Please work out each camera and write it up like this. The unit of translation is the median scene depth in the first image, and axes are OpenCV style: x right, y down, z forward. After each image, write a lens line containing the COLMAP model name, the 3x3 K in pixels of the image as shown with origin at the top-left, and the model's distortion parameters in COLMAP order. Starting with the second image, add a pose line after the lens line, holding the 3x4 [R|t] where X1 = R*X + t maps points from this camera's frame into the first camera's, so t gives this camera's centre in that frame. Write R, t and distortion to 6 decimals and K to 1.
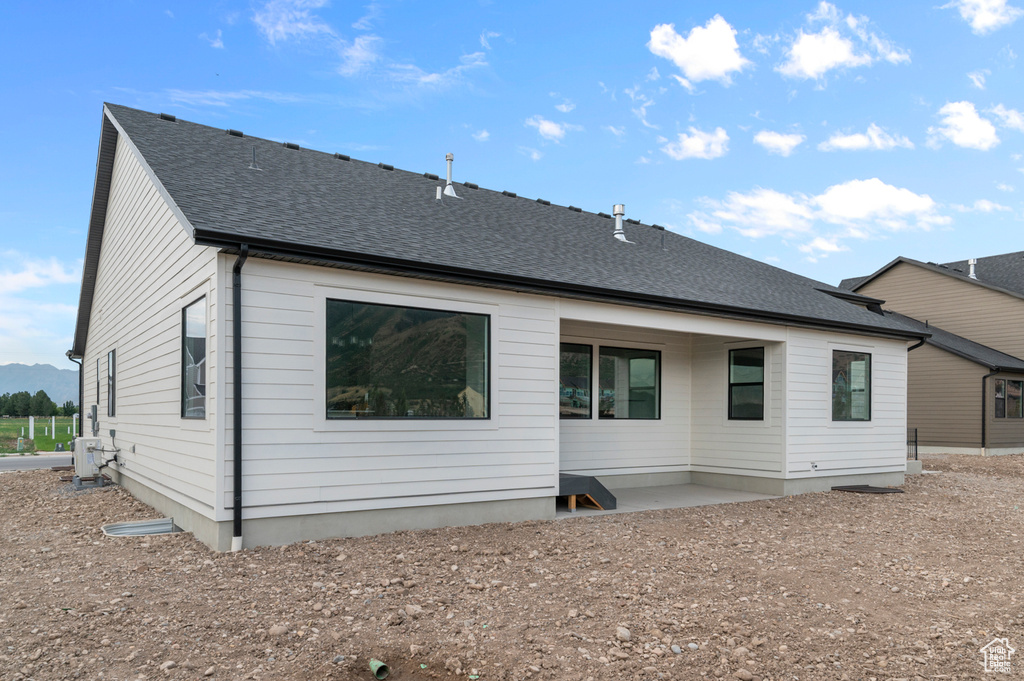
lens RADIAL K [[681.1, 0, 509.3], [0, 681.1, 340.5], [0, 0, 1]] dist [0.012470, -0.002231]
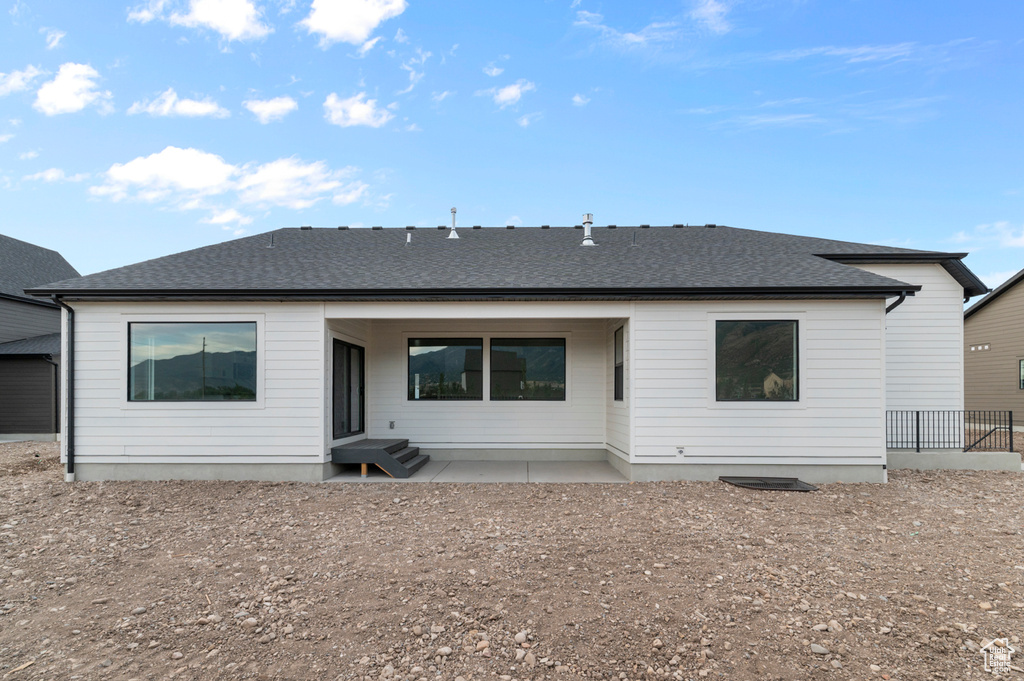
lens RADIAL K [[442.2, 0, 542.3], [0, 442.2, 346.7], [0, 0, 1]] dist [0.007574, -0.000356]
pose [[0.822270, -0.072500, -0.564461, 0.617229], [0.068081, 0.997261, -0.028914, 0.049377], [0.565011, -0.014654, 0.824953, 0.406375]]
